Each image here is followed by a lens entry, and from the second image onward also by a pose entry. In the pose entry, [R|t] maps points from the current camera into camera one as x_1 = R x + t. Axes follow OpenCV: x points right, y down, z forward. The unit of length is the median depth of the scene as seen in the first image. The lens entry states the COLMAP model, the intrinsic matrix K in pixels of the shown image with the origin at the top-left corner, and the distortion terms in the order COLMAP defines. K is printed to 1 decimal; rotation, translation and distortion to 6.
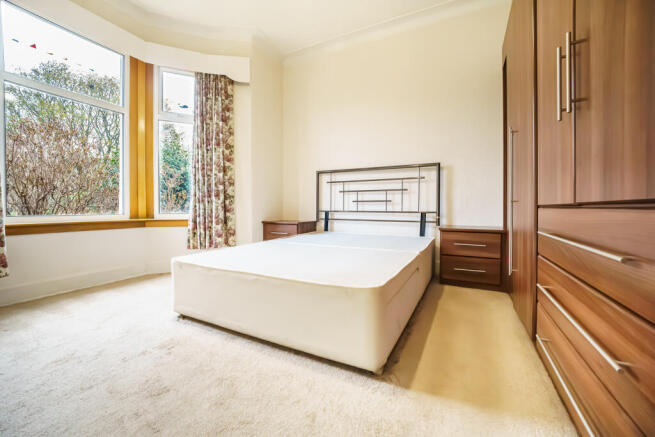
lens RADIAL K [[270.5, 0, 338.2], [0, 270.5, 205.2], [0, 0, 1]] dist [-0.018962, 0.000463]
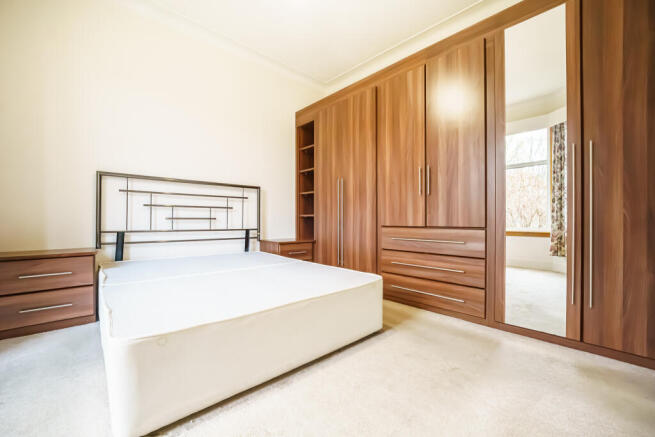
lens RADIAL K [[270.5, 0, 328.9], [0, 270.5, 221.3], [0, 0, 1]] dist [-0.018962, 0.000463]
pose [[0.331889, 0.004915, 0.943306, -0.573386], [0.000871, 0.999984, -0.005517, -0.000391], [-0.943318, 0.002652, 0.331879, 0.299043]]
